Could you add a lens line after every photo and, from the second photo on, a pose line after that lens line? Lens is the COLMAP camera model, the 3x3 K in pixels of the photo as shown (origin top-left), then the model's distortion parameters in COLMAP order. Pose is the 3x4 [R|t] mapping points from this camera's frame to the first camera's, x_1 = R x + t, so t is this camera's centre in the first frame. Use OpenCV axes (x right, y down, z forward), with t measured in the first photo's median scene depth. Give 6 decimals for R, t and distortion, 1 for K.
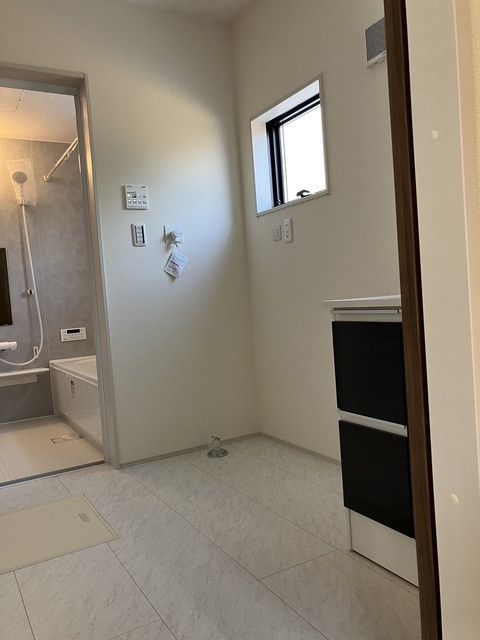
lens RADIAL K [[515.6, 0, 242.7], [0, 515.6, 317.9], [0, 0, 1]] dist [0.039759, -0.058803]
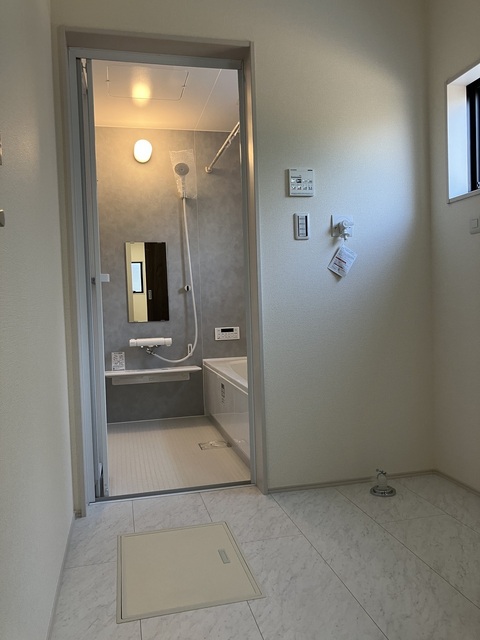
lens RADIAL K [[515.6, 0, 242.7], [0, 515.6, 317.9], [0, 0, 1]] dist [0.039759, -0.058803]
pose [[0.955873, 0.048780, -0.289703, -0.036018], [-0.048381, 0.998792, 0.008542, -0.010263], [0.289769, 0.005851, 0.957079, 0.141083]]
